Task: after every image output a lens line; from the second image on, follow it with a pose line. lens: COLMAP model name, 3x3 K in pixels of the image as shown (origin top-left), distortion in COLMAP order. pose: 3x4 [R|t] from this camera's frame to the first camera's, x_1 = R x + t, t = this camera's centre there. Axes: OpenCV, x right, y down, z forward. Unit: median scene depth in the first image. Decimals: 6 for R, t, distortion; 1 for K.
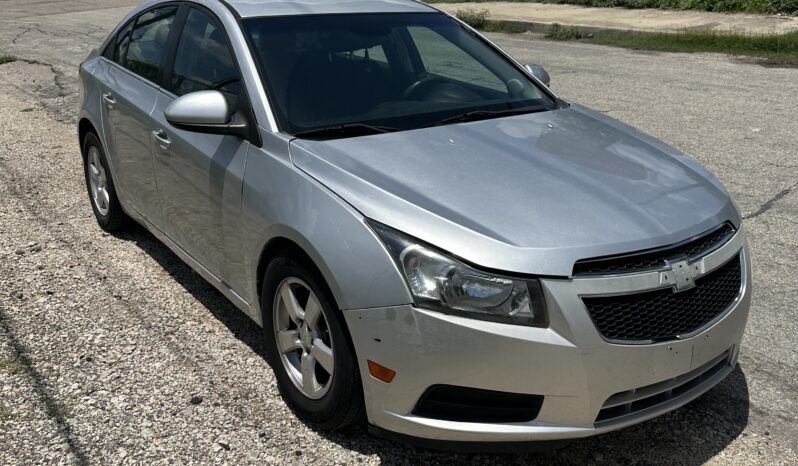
lens RADIAL K [[632.2, 0, 369.4], [0, 632.2, 265.7], [0, 0, 1]] dist [0.060035, -0.074172]
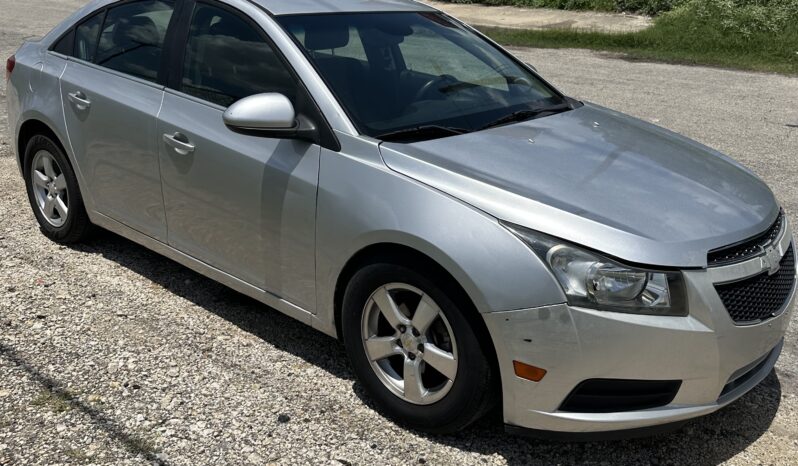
lens RADIAL K [[632.2, 0, 379.4], [0, 632.2, 260.1], [0, 0, 1]] dist [0.060035, -0.074172]
pose [[0.978519, -0.059033, 0.197523, -0.305802], [0.058551, 0.998250, 0.008282, -0.024515], [-0.197666, 0.003461, 0.980263, 0.038922]]
